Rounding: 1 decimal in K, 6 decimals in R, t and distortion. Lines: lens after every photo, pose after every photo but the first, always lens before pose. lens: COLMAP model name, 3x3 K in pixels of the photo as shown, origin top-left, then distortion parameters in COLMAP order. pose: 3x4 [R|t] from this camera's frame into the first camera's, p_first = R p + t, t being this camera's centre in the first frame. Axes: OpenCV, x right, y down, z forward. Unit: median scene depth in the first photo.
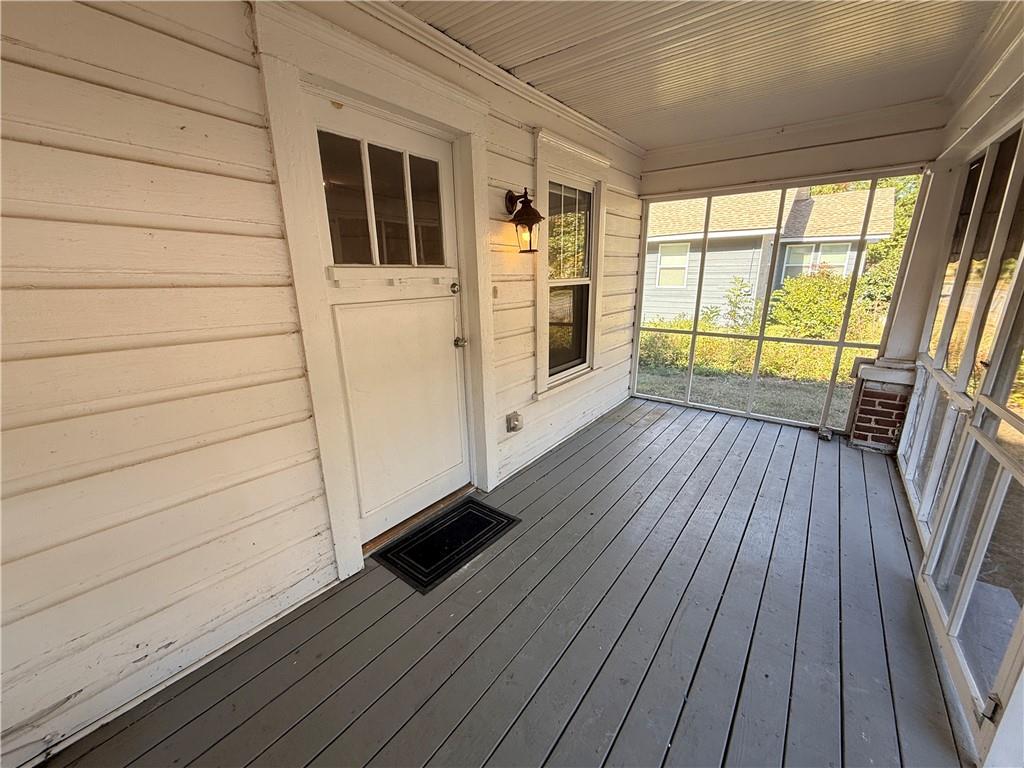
lens RADIAL K [[409.0, 0, 509.8], [0, 409.0, 384.3], [0, 0, 1]] dist [0.000118, 0.000163]
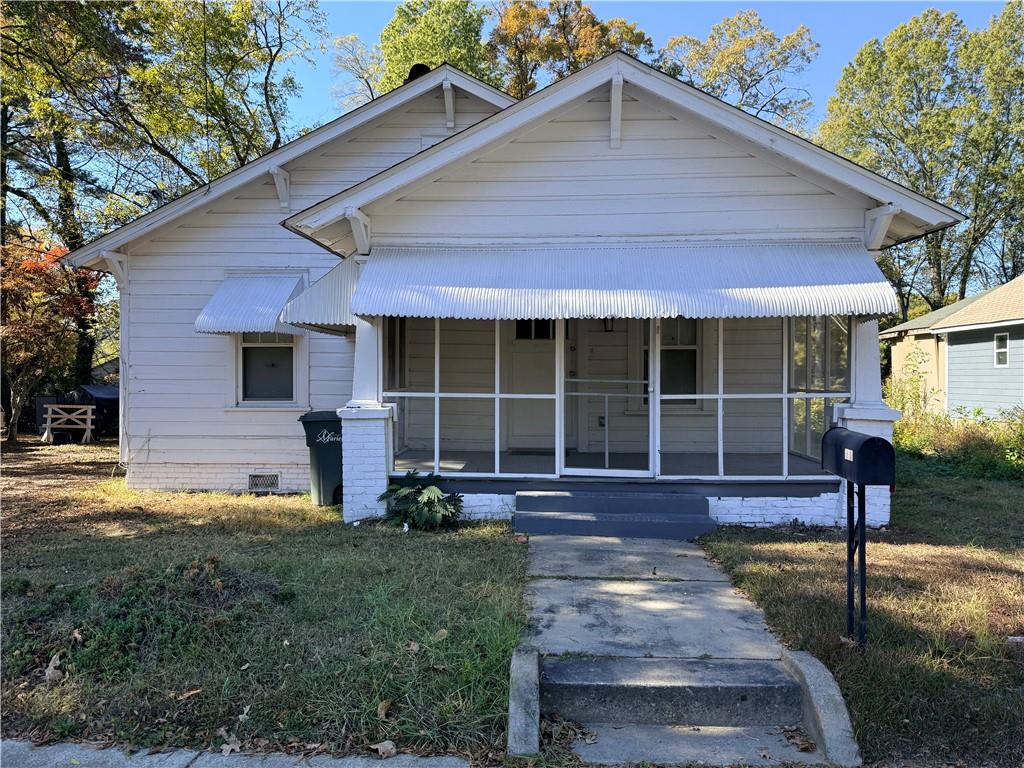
lens RADIAL K [[704.4, 0, 512.0], [0, 704.4, 384.0], [0, 0, 1]] dist [0.097418, -0.147865]
pose [[0.574525, 0.020958, -0.818219, 2.306808], [-0.221165, 0.966460, -0.130539, 0.425849], [0.788040, 0.255960, 0.559890, -1.099025]]
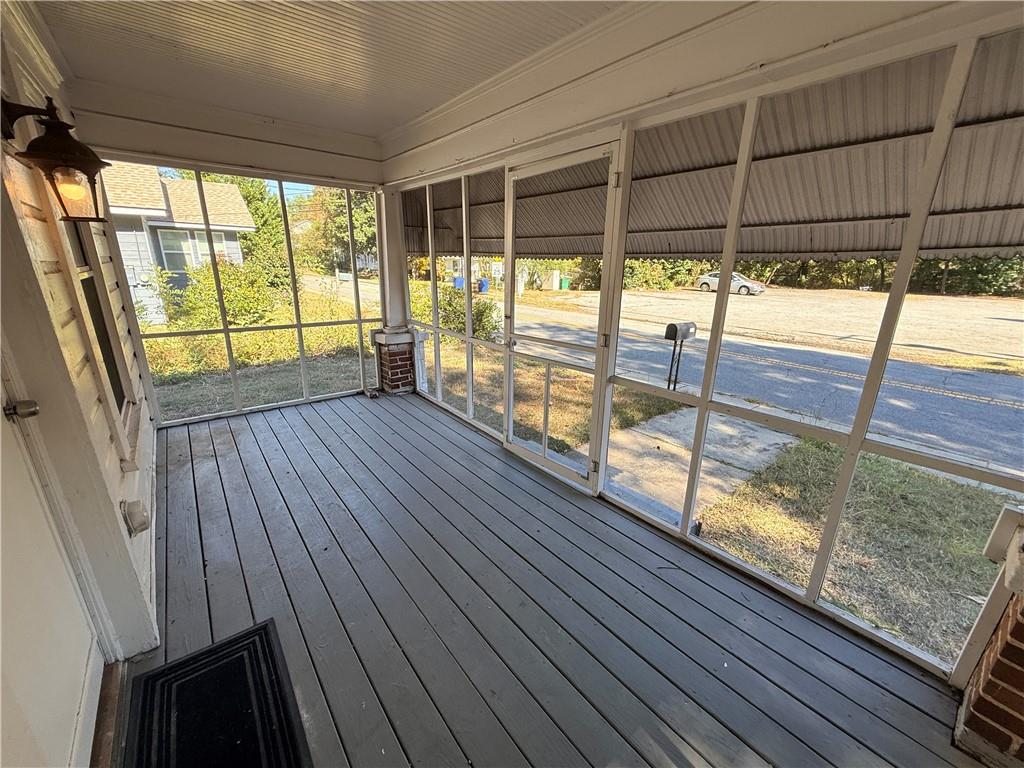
lens RADIAL K [[409.0, 0, 509.8], [0, 409.0, 384.3], [0, 0, 1]] dist [0.000118, 0.000163]
pose [[0.235471, -0.264070, 0.935318, -0.352725], [0.237461, 0.948843, 0.208107, -0.079049], [-0.942425, 0.173098, 0.286132, 0.292669]]
